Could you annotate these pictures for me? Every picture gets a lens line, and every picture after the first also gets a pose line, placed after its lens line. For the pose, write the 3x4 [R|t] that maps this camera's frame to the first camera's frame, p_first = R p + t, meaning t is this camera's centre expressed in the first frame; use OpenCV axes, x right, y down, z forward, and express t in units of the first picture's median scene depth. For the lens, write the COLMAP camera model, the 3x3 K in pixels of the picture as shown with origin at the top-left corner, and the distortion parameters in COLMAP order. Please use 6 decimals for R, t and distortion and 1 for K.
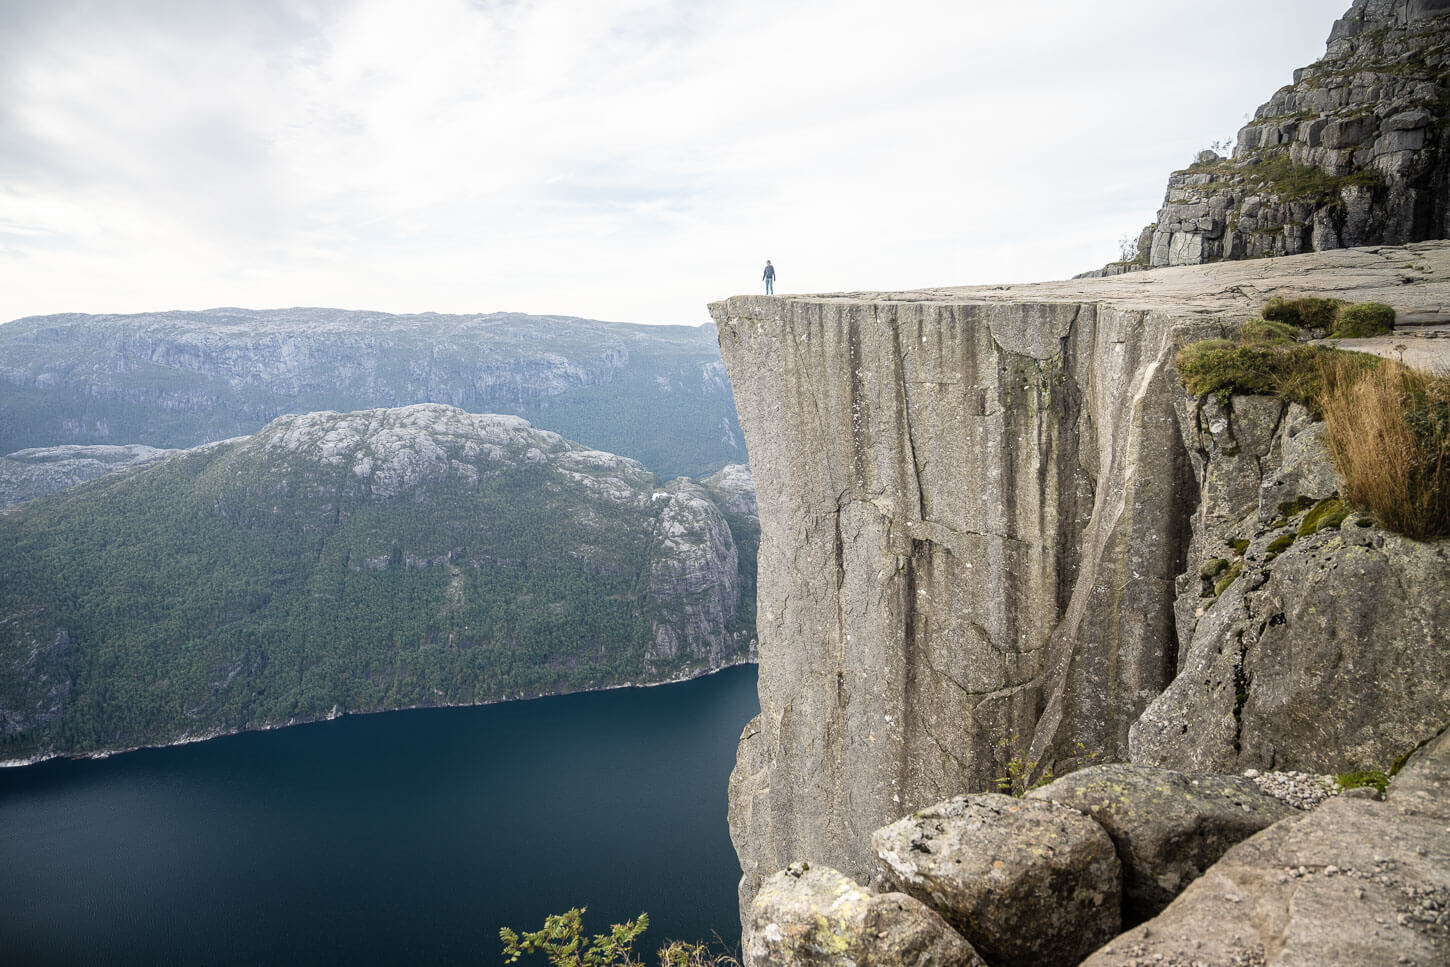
lens RADIAL K [[972.4, 0, 725.0], [0, 972.4, 483.5], [0, 0, 1]] dist [-0.009022, 0.007072]
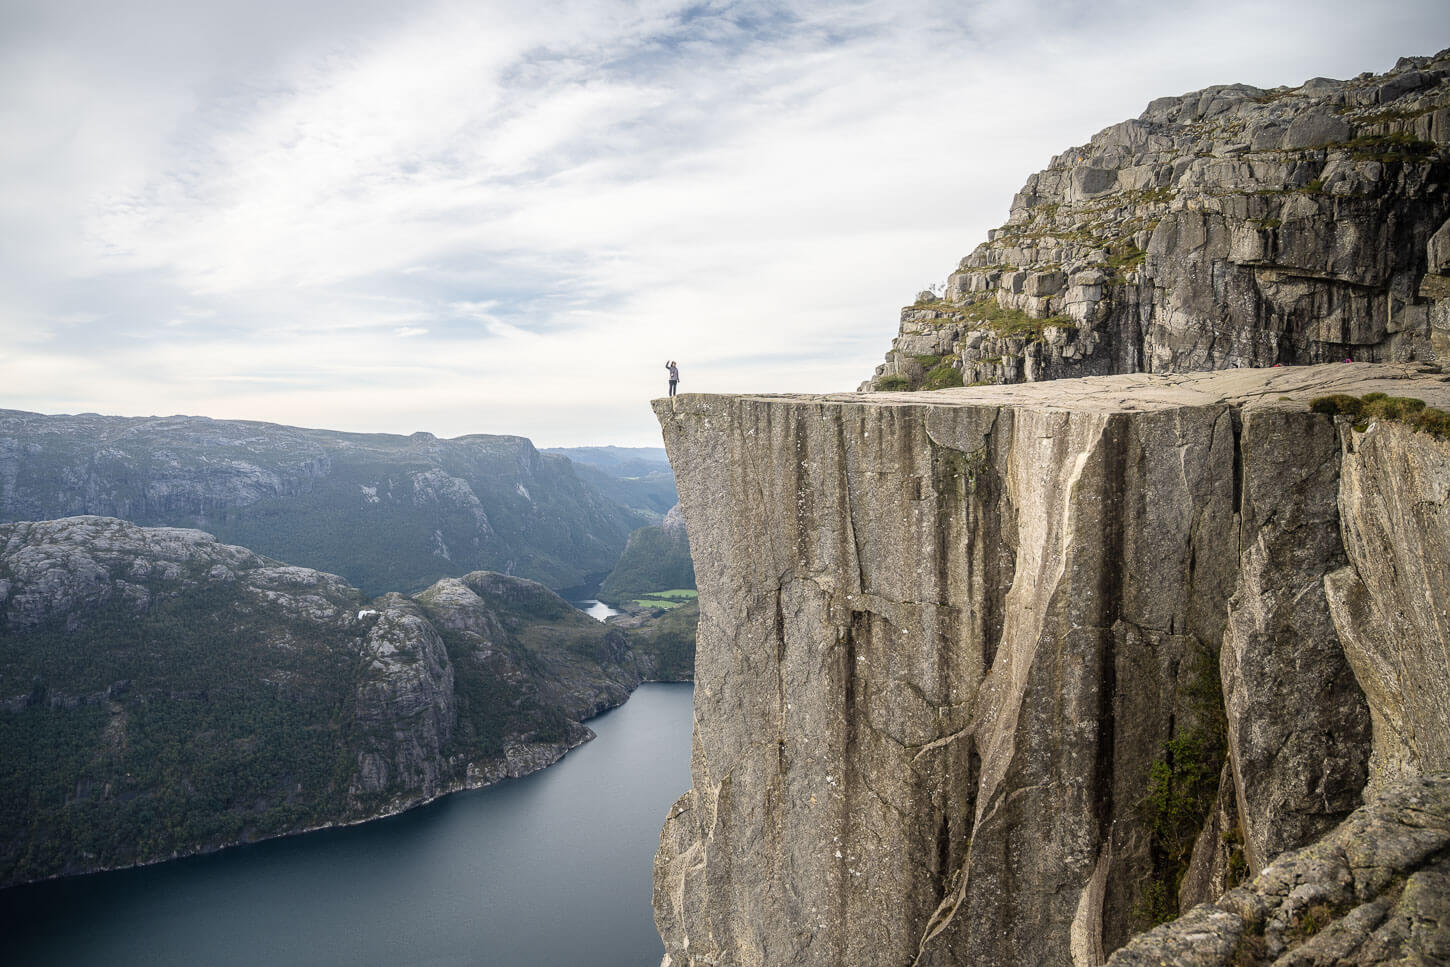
lens RADIAL K [[971.8, 0, 728.5], [0, 971.8, 482.7], [0, 0, 1]] dist [-0.009271, 0.005189]
pose [[0.956530, 0.006268, 0.291567, -0.090787], [0.027326, 0.993444, -0.111003, 0.010169], [-0.290352, 0.114145, 0.950088, -0.014260]]
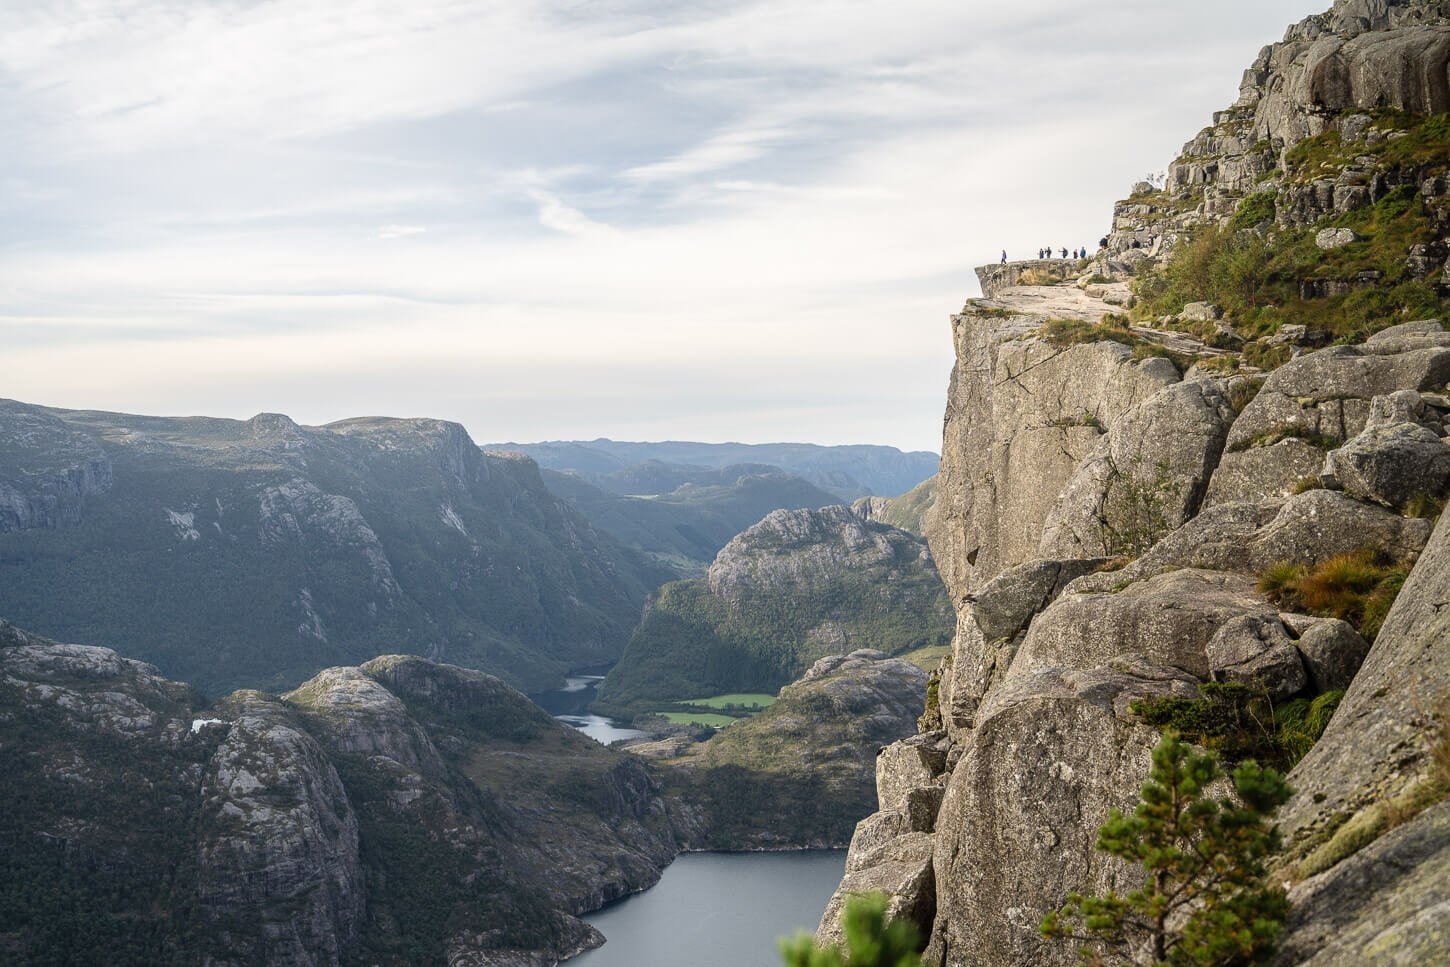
lens RADIAL K [[1899.3, 0, 725.0], [0, 1899.3, 483.5], [0, 0, 1]] dist [0.001972, 0.056023]
pose [[0.968637, 0.003173, 0.248460, -0.615183], [0.030219, 0.990992, -0.130466, 0.320729], [-0.246636, 0.133883, 0.959816, -1.116022]]
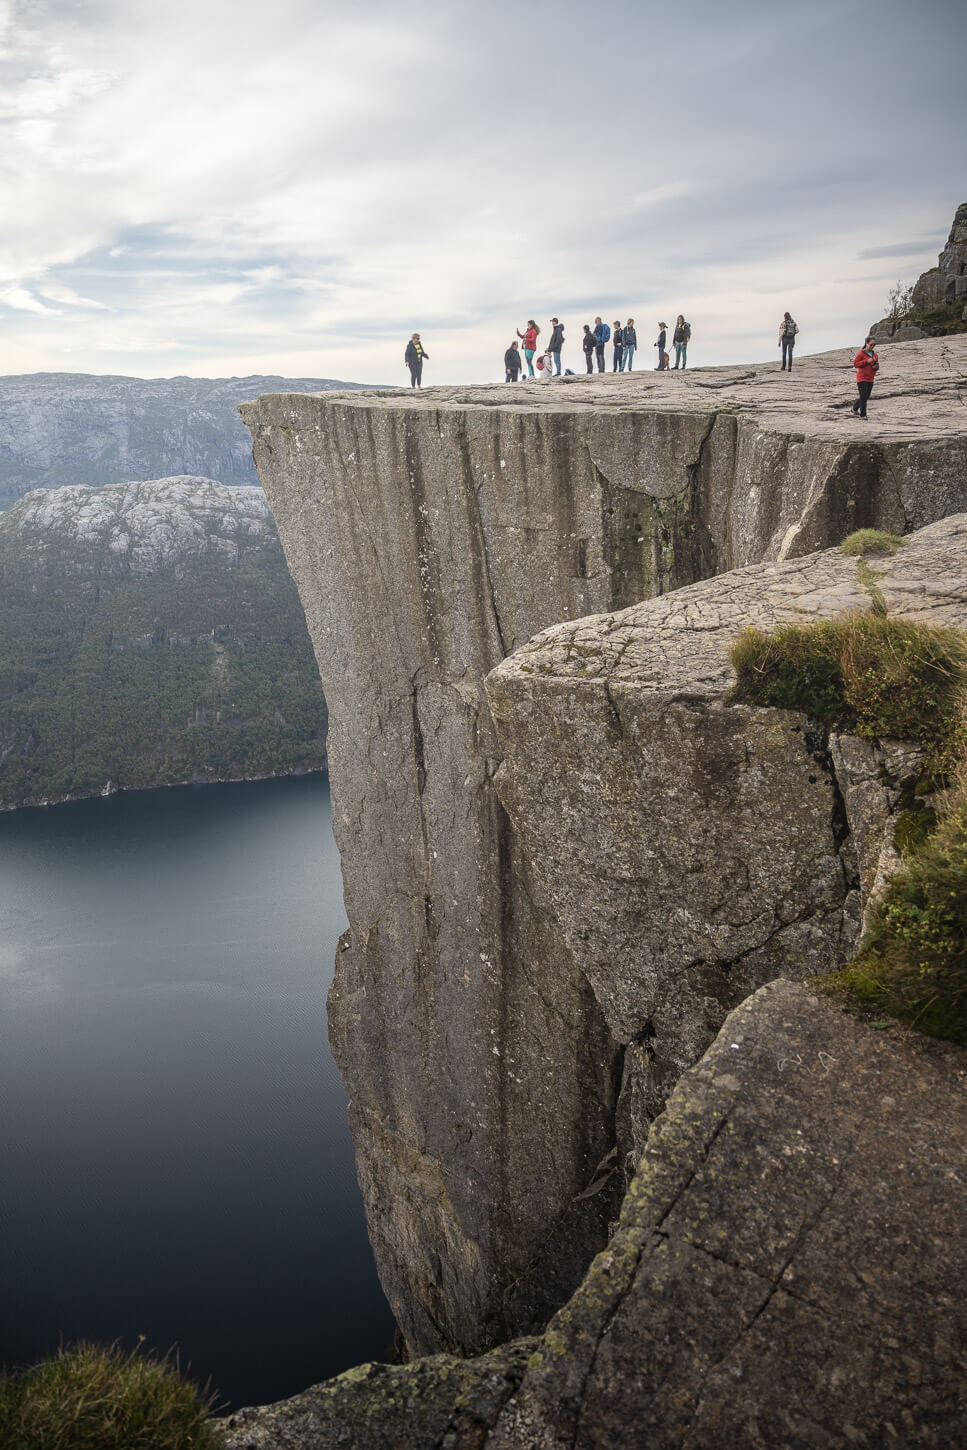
lens RADIAL K [[972.4, 0, 483.2], [0, 972.4, 729.0], [0, 0, 1]] dist [-0.009022, 0.007072]
pose [[0.999877, -0.007165, -0.013954, 0.062647], [0.009519, 0.984204, 0.176780, -0.026878], [0.012467, -0.176892, 0.984151, 0.091774]]
